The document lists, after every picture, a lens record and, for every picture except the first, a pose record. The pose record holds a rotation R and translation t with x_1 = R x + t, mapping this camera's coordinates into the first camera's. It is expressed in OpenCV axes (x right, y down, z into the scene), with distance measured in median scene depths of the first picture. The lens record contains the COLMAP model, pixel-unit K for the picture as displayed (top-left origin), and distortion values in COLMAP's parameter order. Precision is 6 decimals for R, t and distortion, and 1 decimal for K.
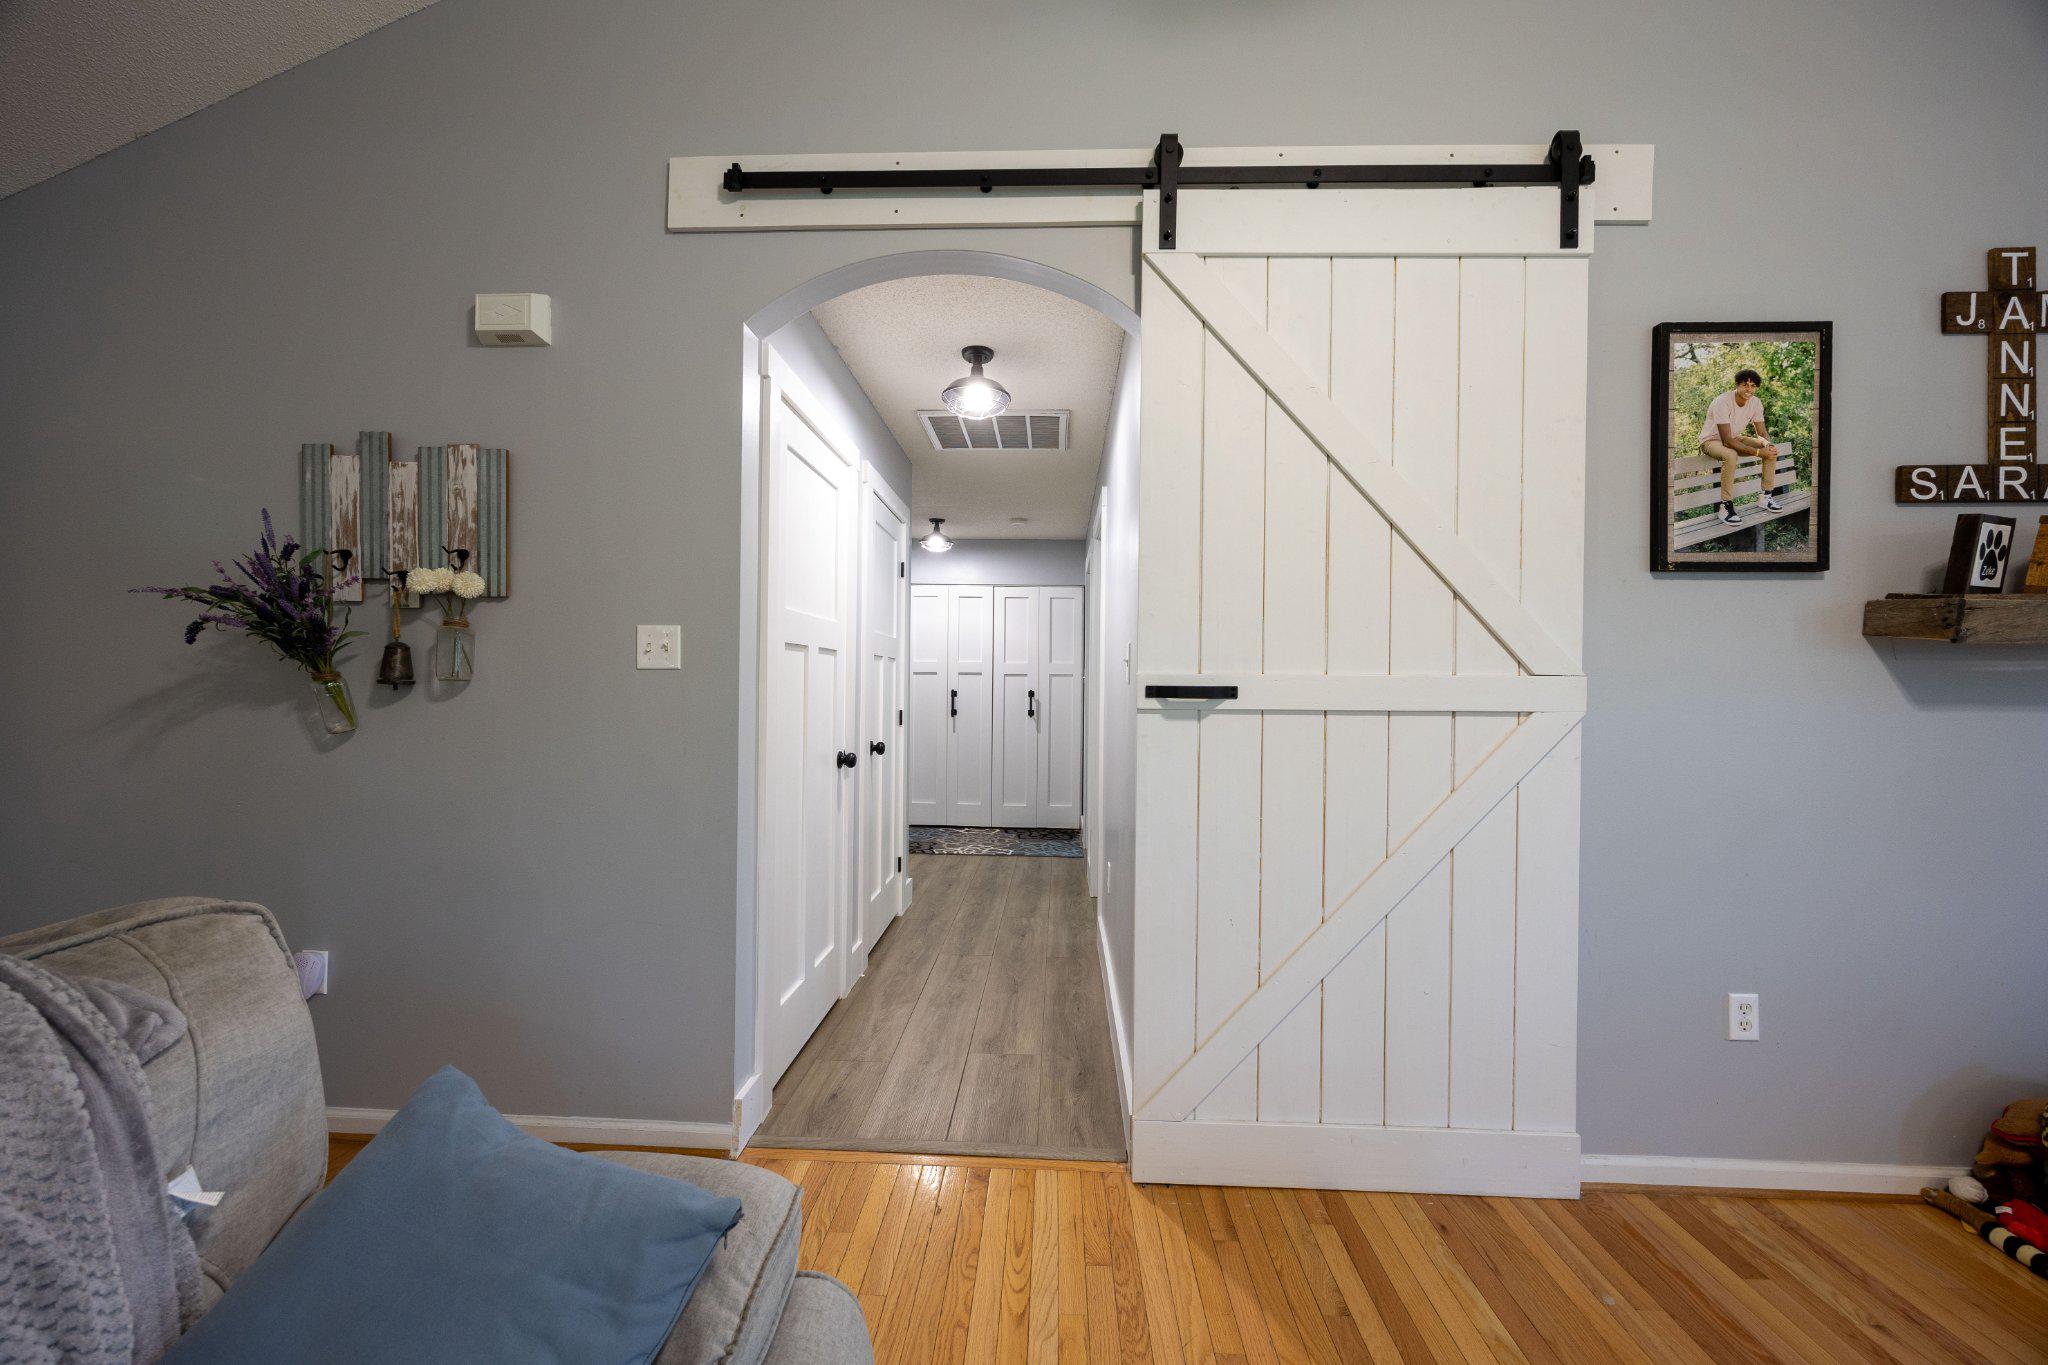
lens RADIAL K [[788.6, 0, 1018.0], [0, 788.6, 682.1], [0, 0, 1]] dist [-0.003092, 0.000478]
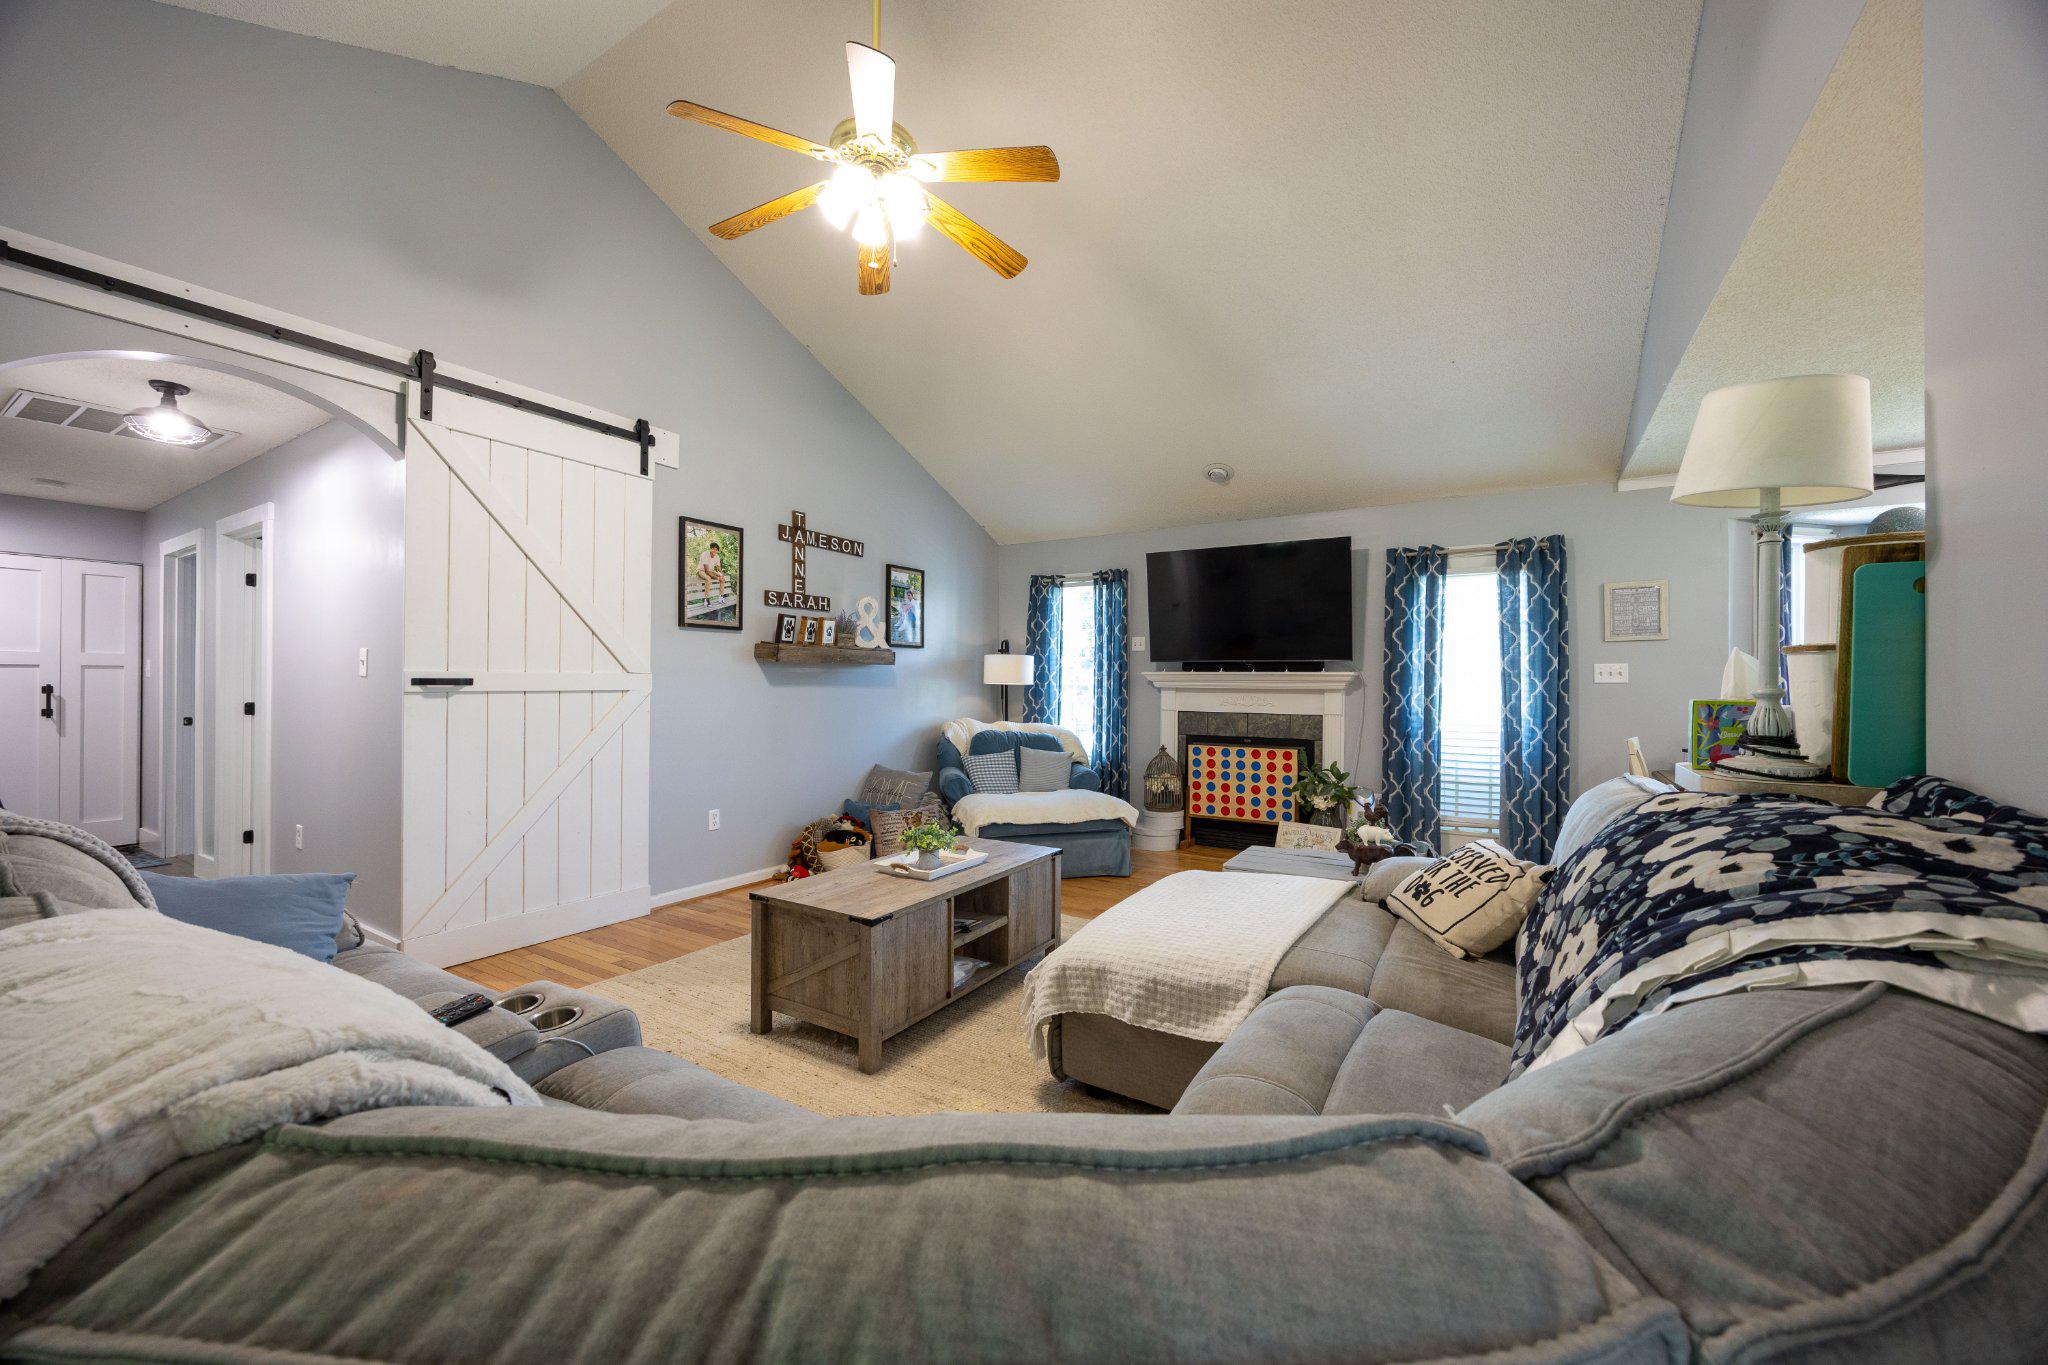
lens RADIAL K [[788.6, 0, 1036.2], [0, 788.6, 683.6], [0, 0, 1]] dist [-0.003092, 0.000478]
pose [[0.482845, -0.007615, 0.875673, -0.662397], [-0.001444, 0.999954, 0.009492, -0.001429], [-0.875705, -0.005847, 0.482812, -0.966563]]
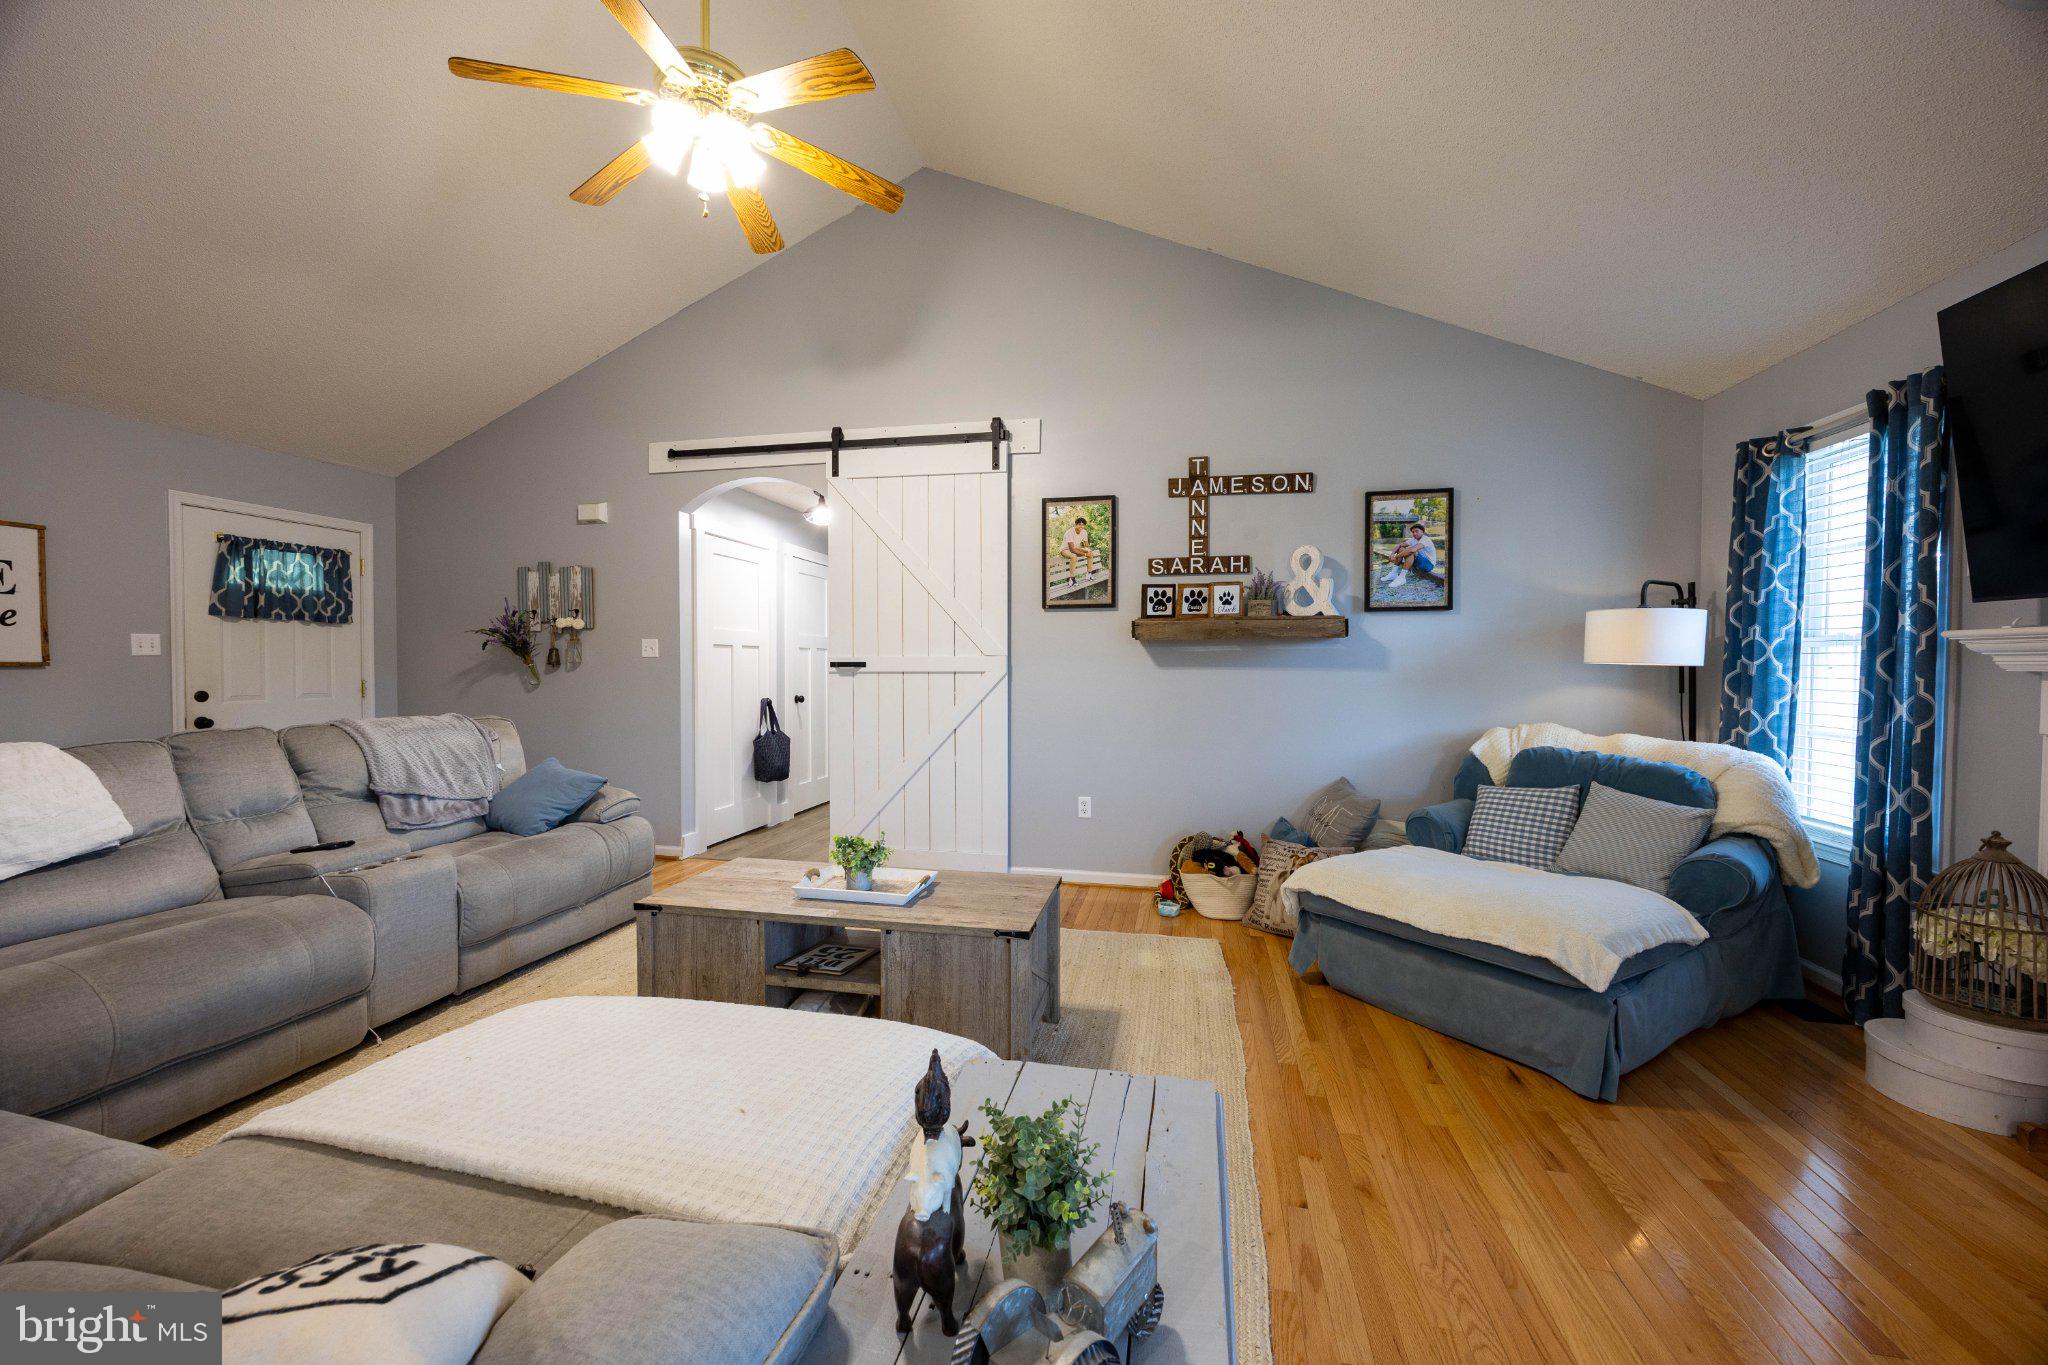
lens RADIAL K [[788.6, 0, 1016.2], [0, 788.6, 680.4], [0, 0, 1]] dist [-0.003092, 0.000478]
pose [[0.983823, -0.006047, -0.179039, 1.142070], [0.009898, 0.999738, 0.020625, 0.016225], [0.178867, -0.022063, 0.983626, -1.239341]]
